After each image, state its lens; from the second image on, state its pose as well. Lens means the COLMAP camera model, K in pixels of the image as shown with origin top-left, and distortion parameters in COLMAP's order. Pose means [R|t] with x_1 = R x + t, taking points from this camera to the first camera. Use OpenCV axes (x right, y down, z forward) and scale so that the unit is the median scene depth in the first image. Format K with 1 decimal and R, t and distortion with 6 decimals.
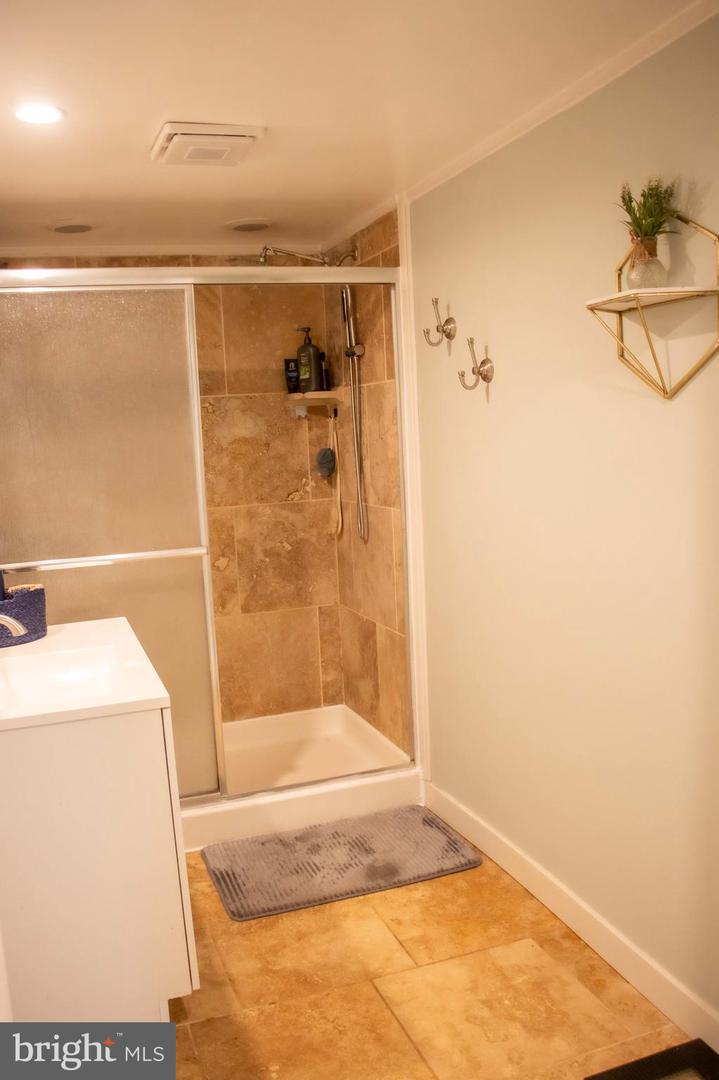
lens RADIAL K [[939.1, 0, 359.5], [0, 939.1, 540.0], [0, 0, 1]] dist [-0.178264, 0.156157]
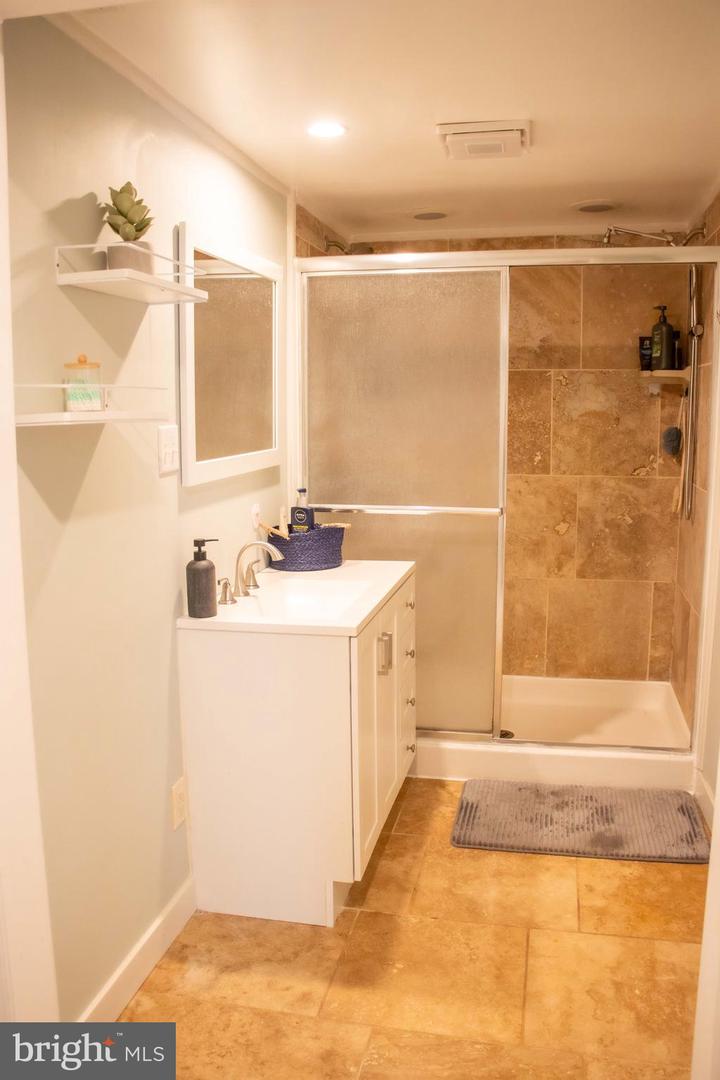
lens RADIAL K [[900.0, 0, 360.0], [0, 900.0, 540.0], [0, 0, 1]] dist [-0.188145, 0.159402]
pose [[0.844405, 0.124701, -0.520990, 0.204736], [-0.101314, 0.992153, 0.073268, -0.013800], [0.526038, -0.009084, 0.850413, 0.022638]]
